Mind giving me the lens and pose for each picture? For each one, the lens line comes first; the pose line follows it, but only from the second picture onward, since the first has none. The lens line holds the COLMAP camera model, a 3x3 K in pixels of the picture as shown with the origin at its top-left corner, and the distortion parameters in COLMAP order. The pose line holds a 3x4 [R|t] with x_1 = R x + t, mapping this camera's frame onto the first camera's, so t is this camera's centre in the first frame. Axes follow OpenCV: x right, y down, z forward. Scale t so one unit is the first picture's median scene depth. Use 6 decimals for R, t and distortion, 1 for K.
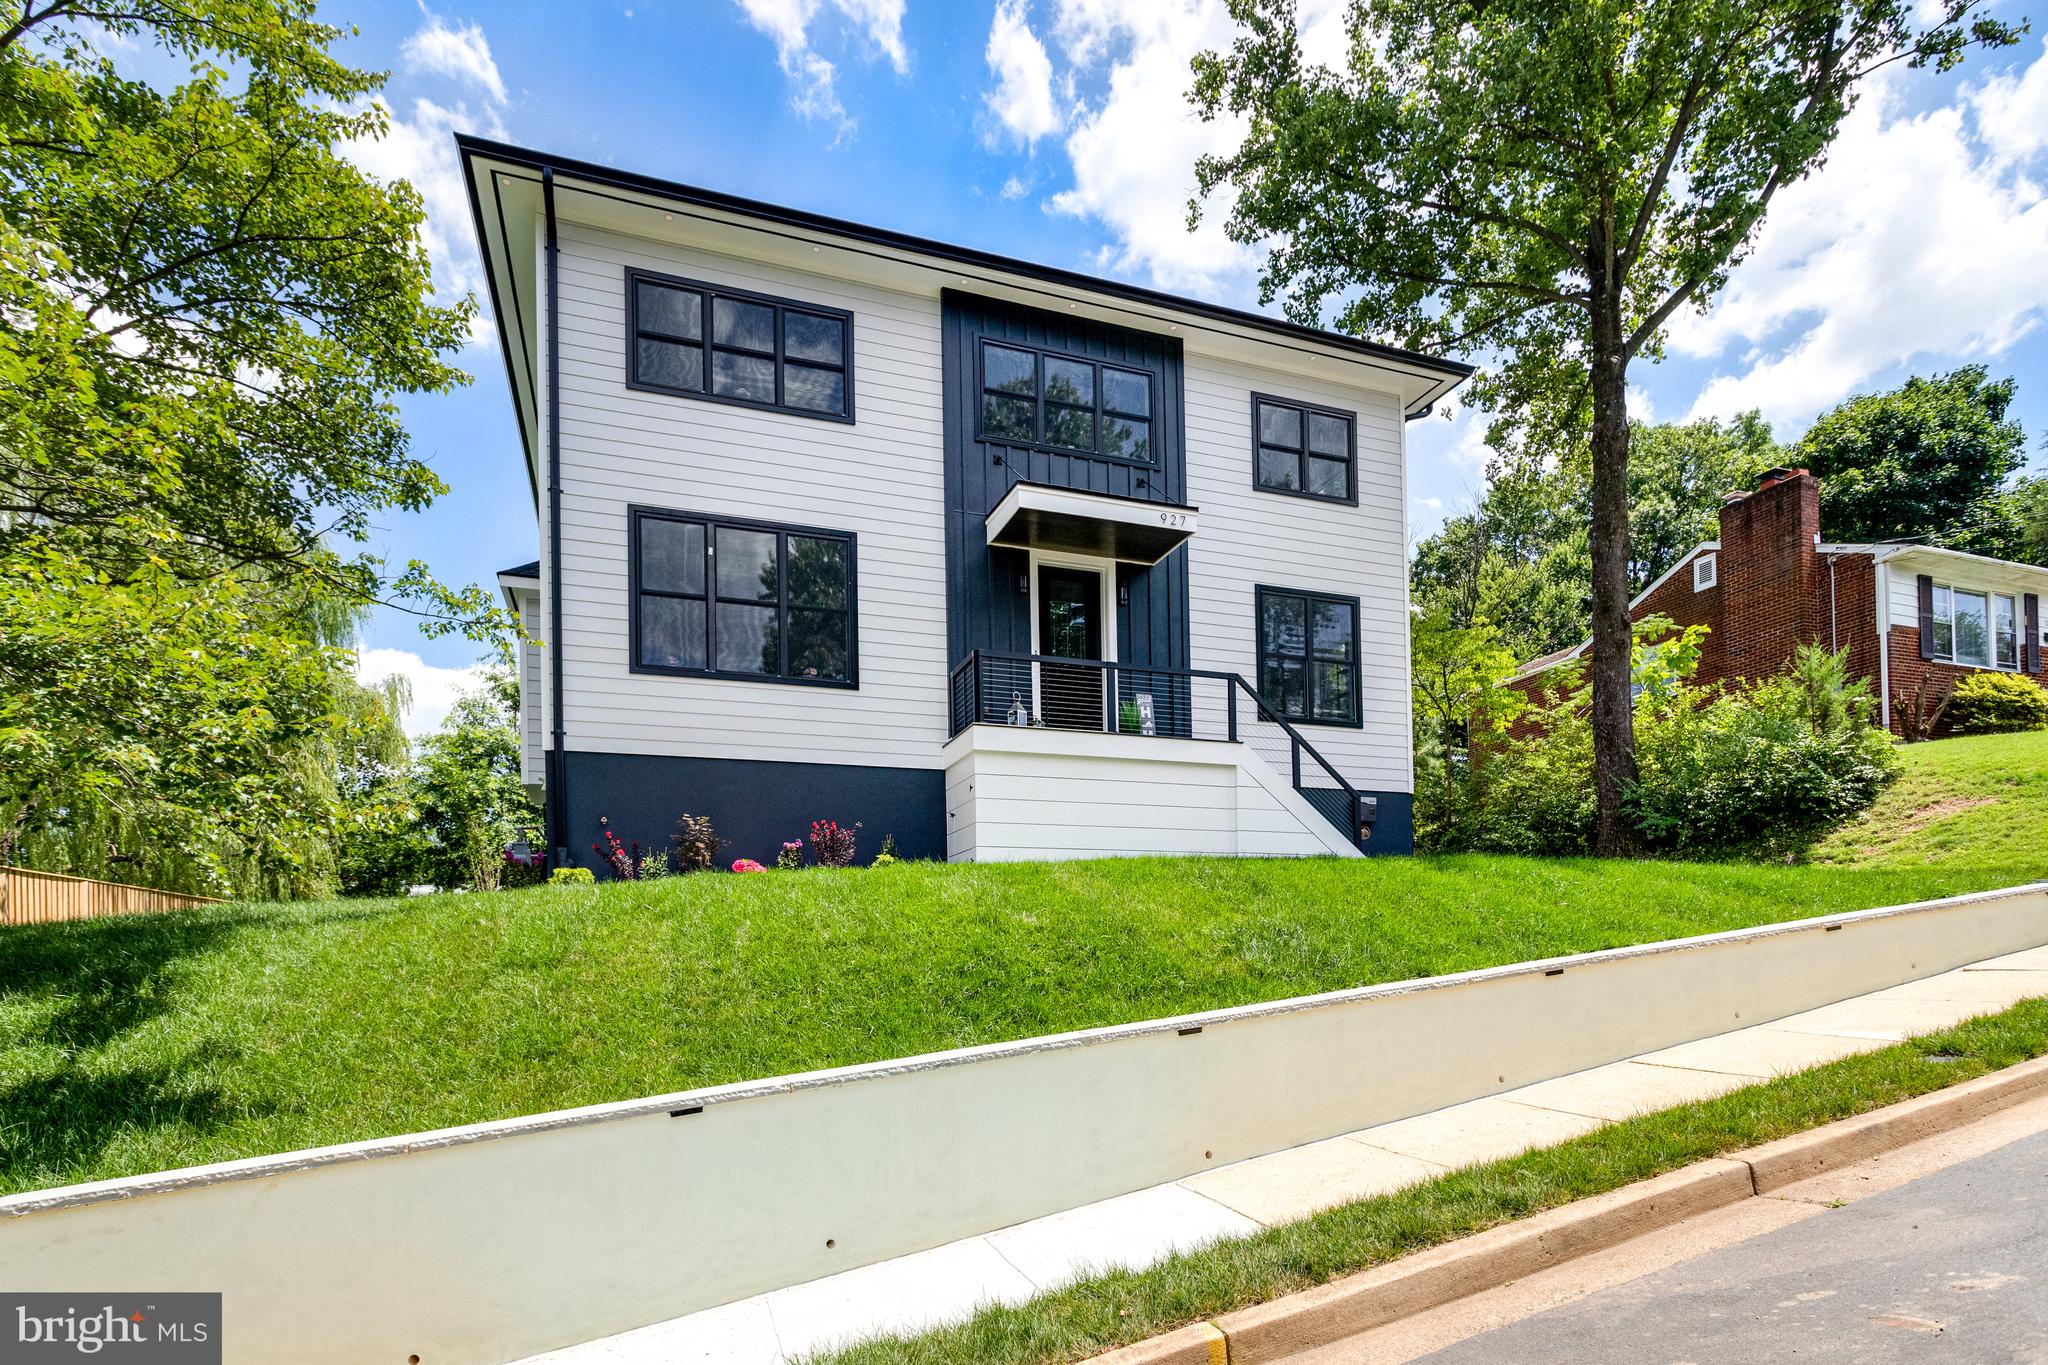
lens RADIAL K [[886.1, 0, 1009.1], [0, 886.1, 834.2], [0, 0, 1]] dist [0.002417, -0.000605]
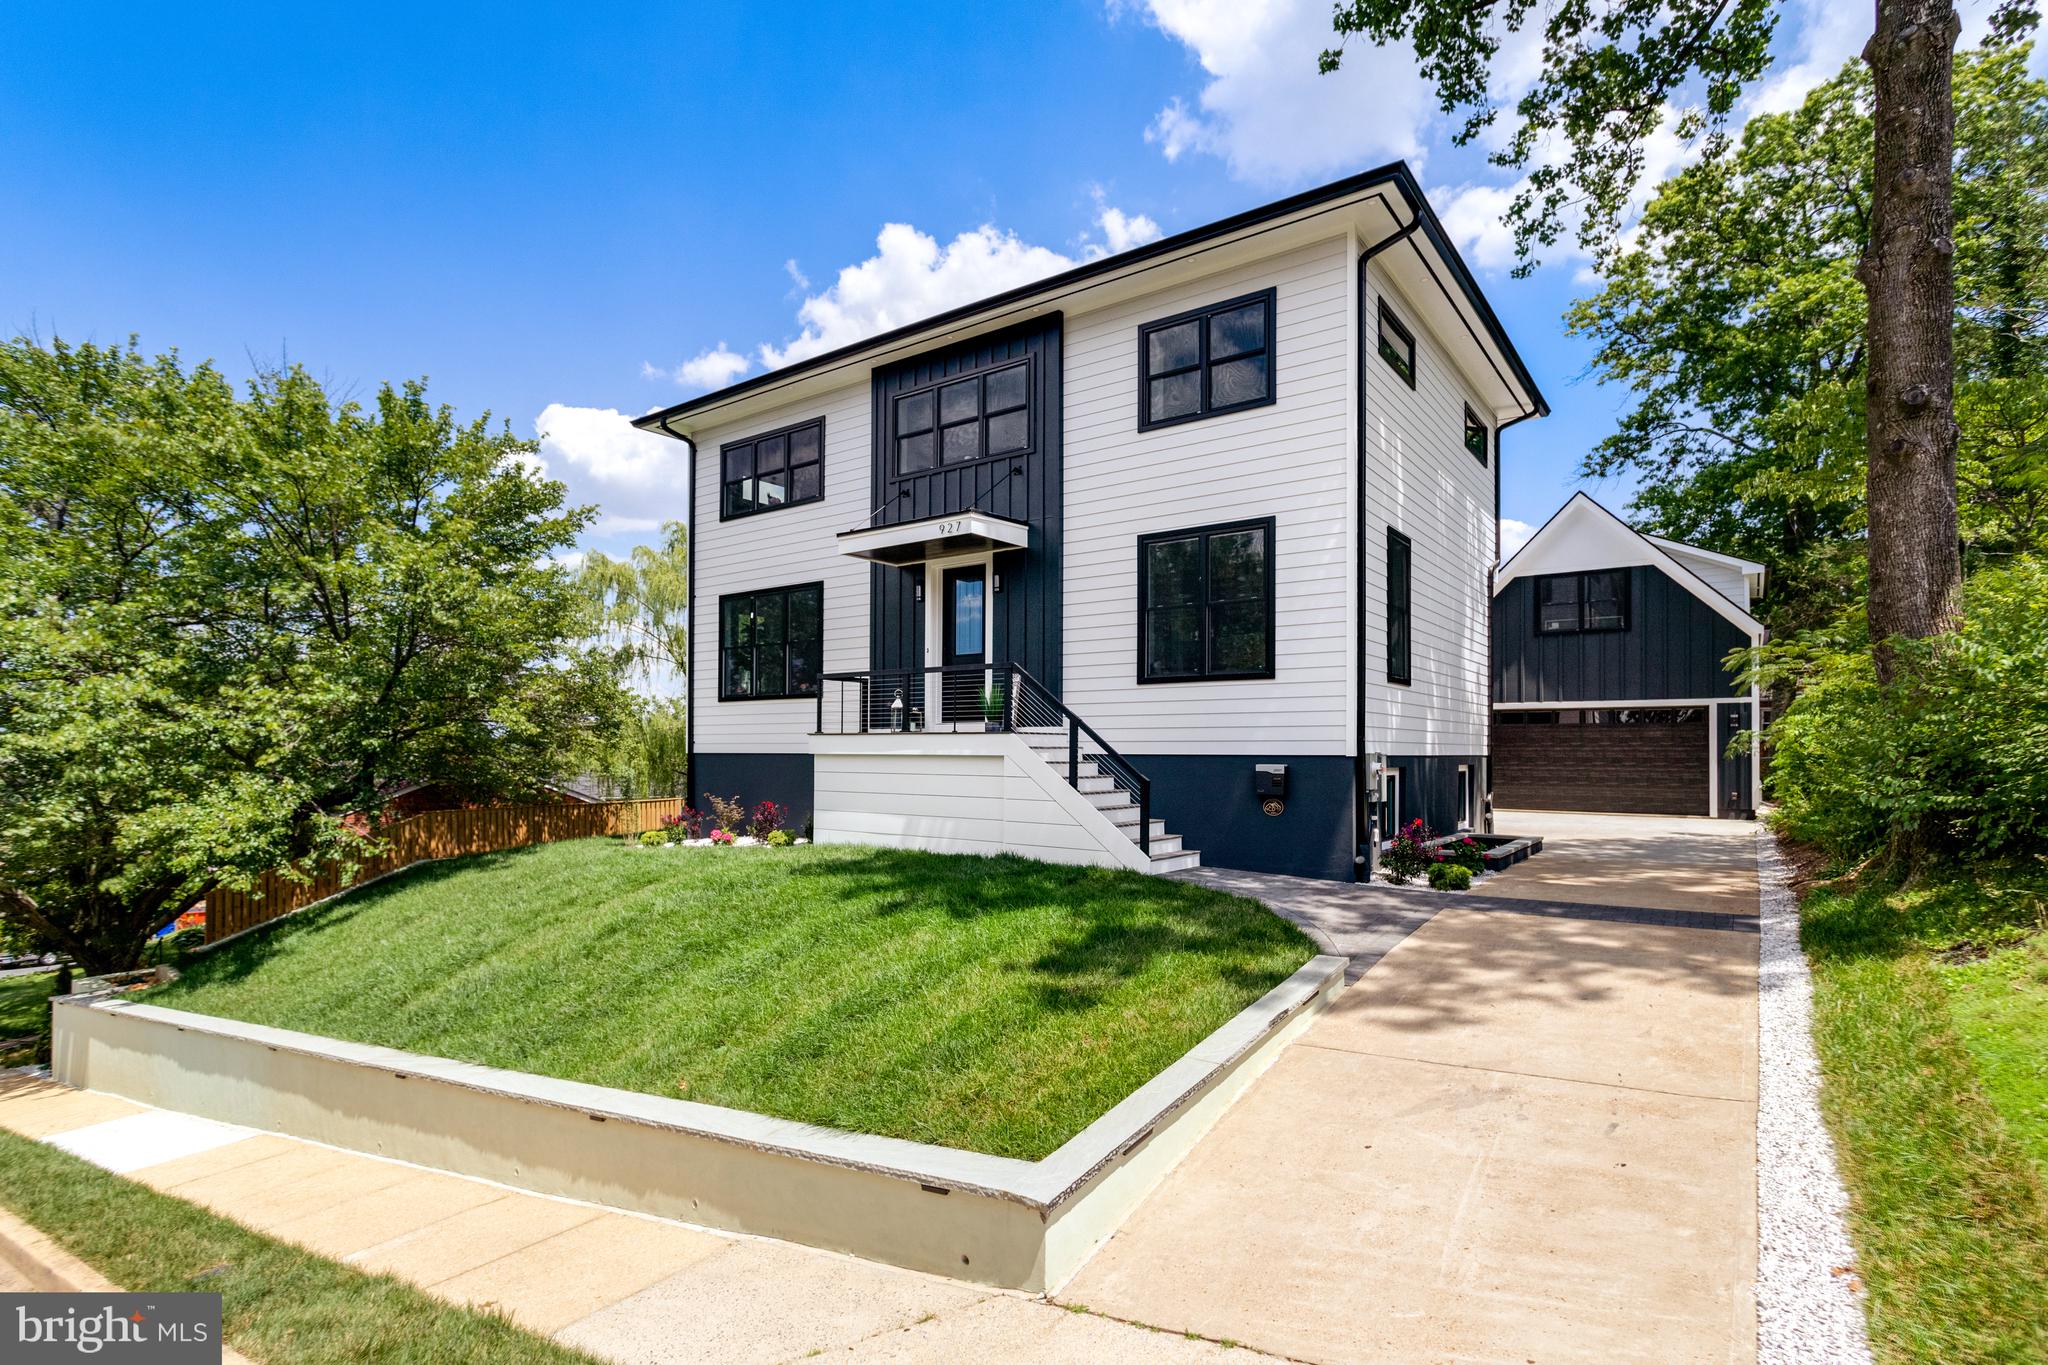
lens RADIAL K [[1000.5, 0, 1016.9], [0, 1000.5, 728.8], [0, 0, 1]] dist [0.006398, 0.000481]
pose [[0.600624, -0.036556, -0.798695, 1.153442], [0.027256, 0.999310, -0.025241, -0.066479], [0.799067, -0.006609, 0.601206, 0.307897]]
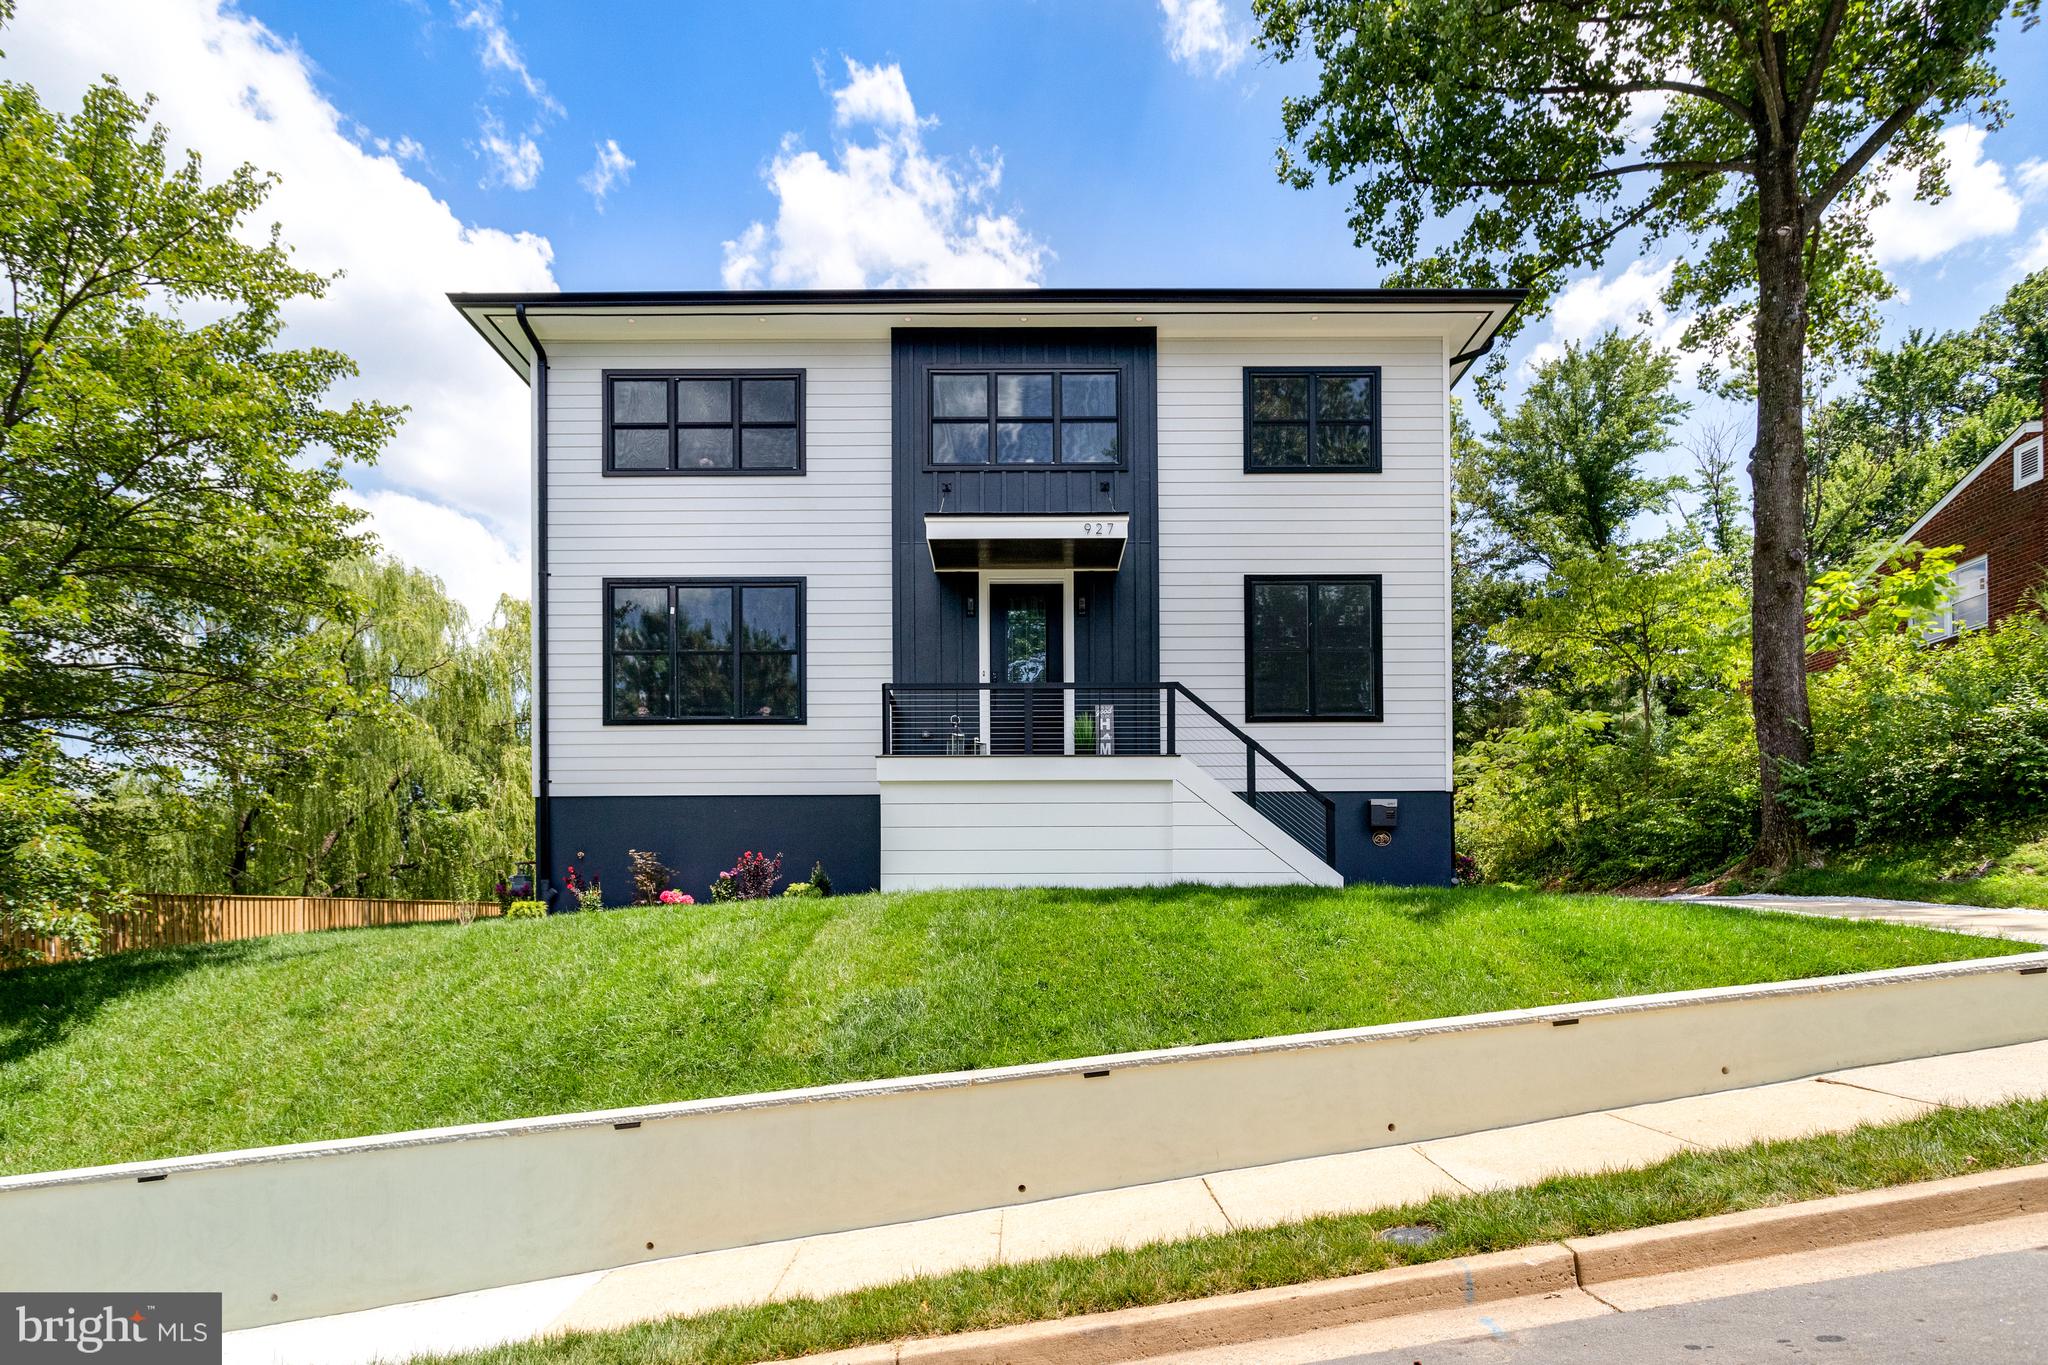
lens RADIAL K [[886.1, 0, 1093.1], [0, 886.1, 795.4], [0, 0, 1]] dist [0.002417, -0.000605]
pose [[0.957812, -0.027835, -0.286046, 0.433270], [0.029016, 0.999579, -0.000108, -0.062437], [0.285928, -0.008197, 0.958216, 0.068166]]
